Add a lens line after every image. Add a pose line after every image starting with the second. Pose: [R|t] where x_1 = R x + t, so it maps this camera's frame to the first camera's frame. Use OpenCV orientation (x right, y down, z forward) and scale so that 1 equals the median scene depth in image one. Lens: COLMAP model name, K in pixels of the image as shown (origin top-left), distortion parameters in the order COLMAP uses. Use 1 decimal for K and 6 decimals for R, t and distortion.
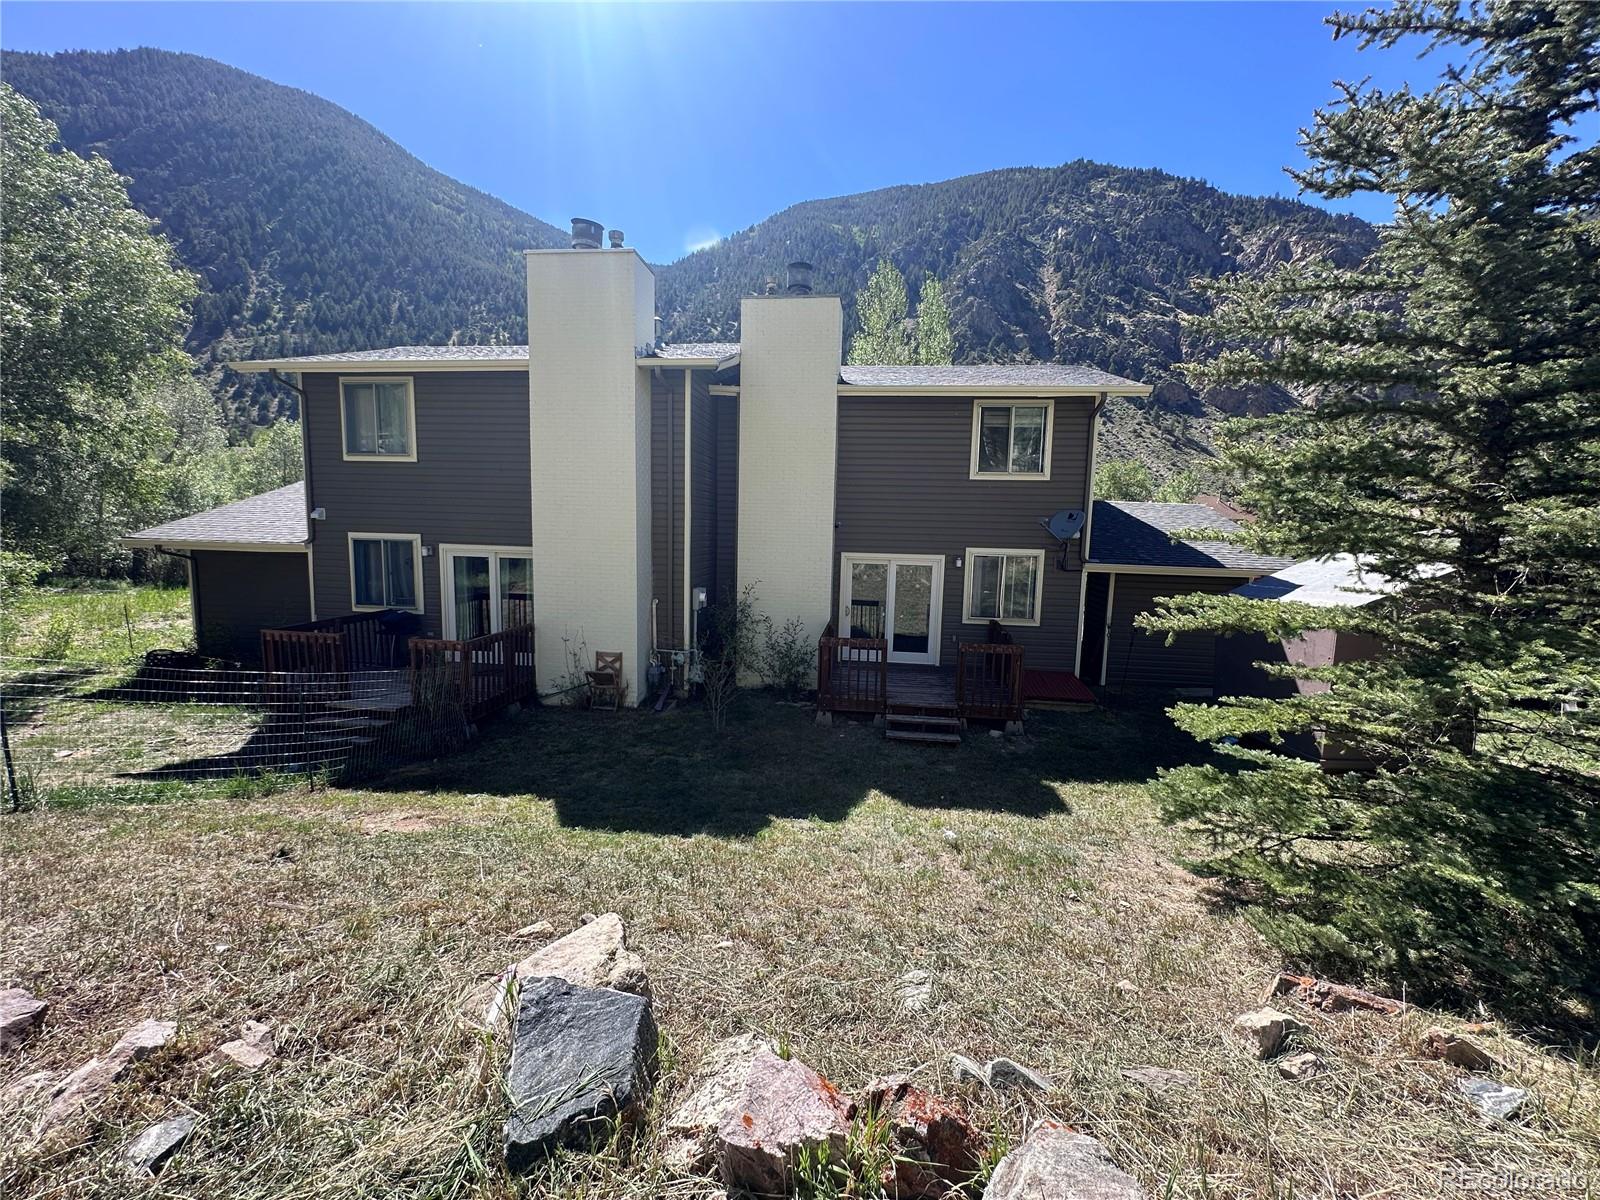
lens RADIAL K [[645.7, 0, 793.9], [0, 645.7, 602.8], [0, 0, 1]] dist [-0.006406, -0.000161]
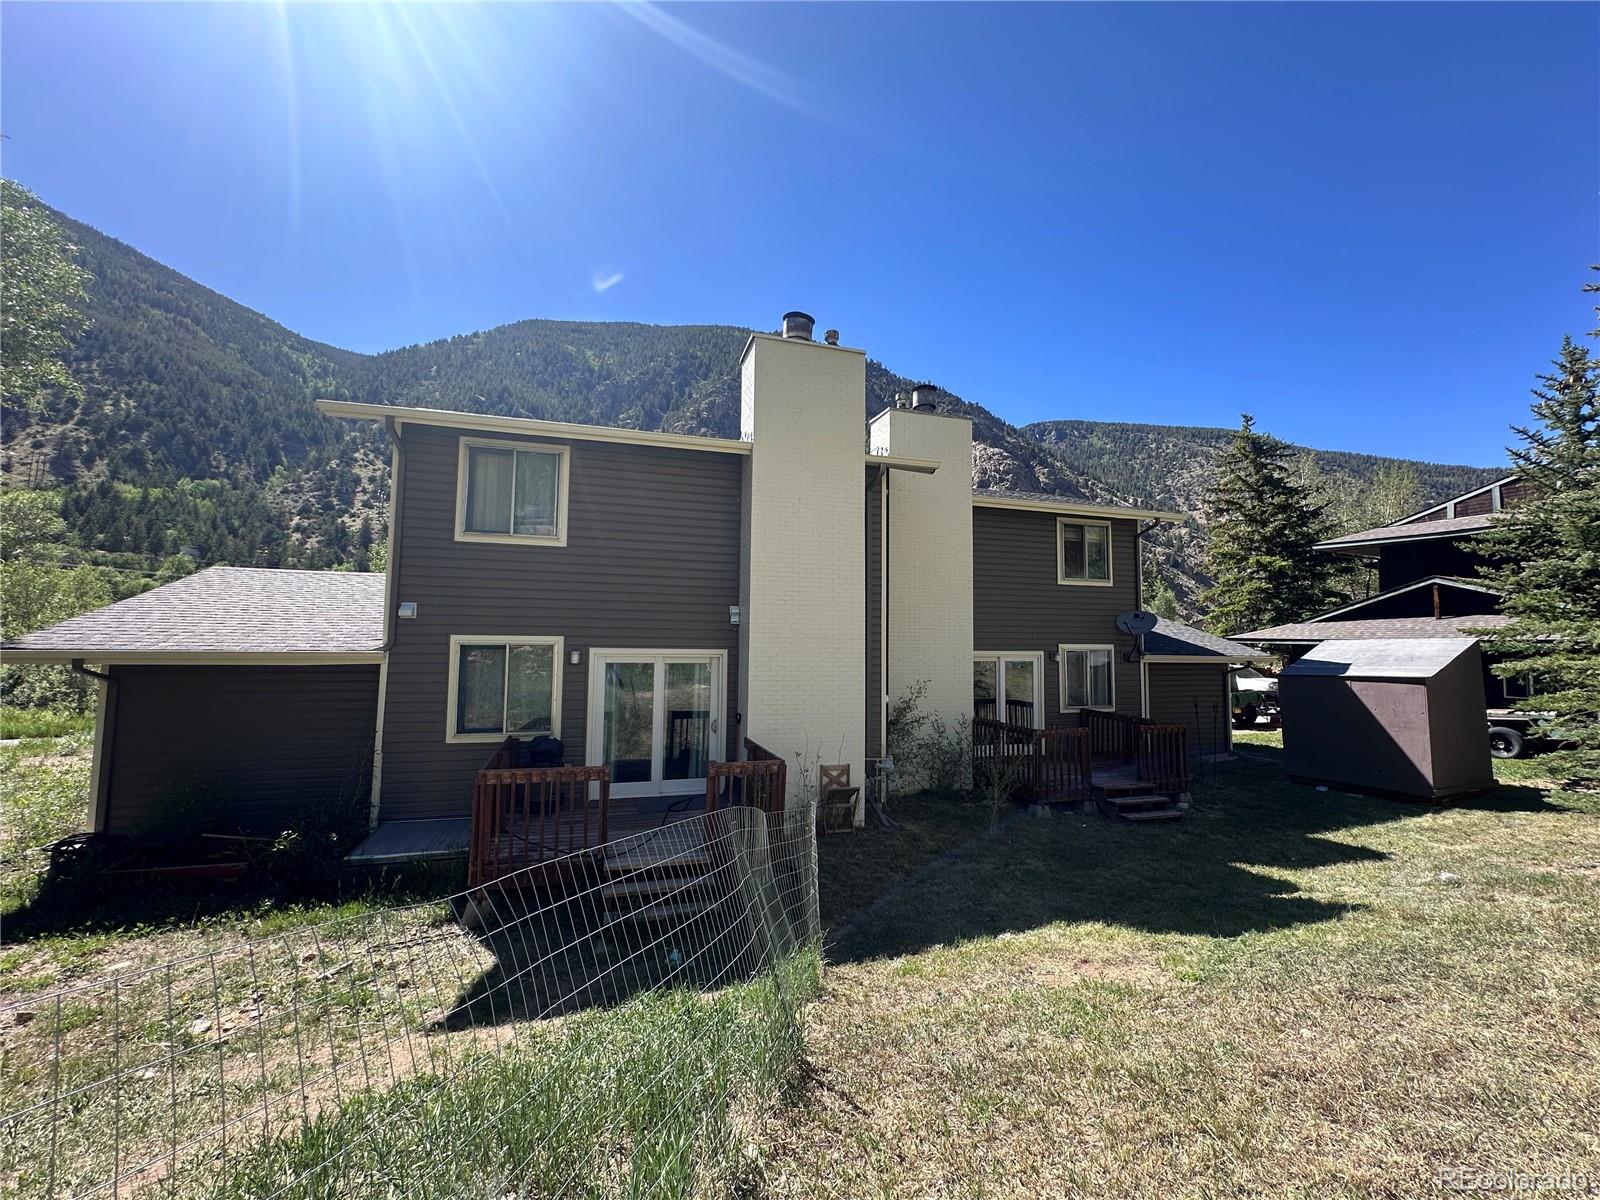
lens RADIAL K [[645.7, 0, 793.9], [0, 645.7, 602.8], [0, 0, 1]] dist [-0.006406, -0.000161]
pose [[0.912632, 0.010271, 0.408653, -0.633318], [0.060370, 0.985336, -0.159587, -0.004570], [-0.404300, 0.170315, 0.898629, 0.169719]]
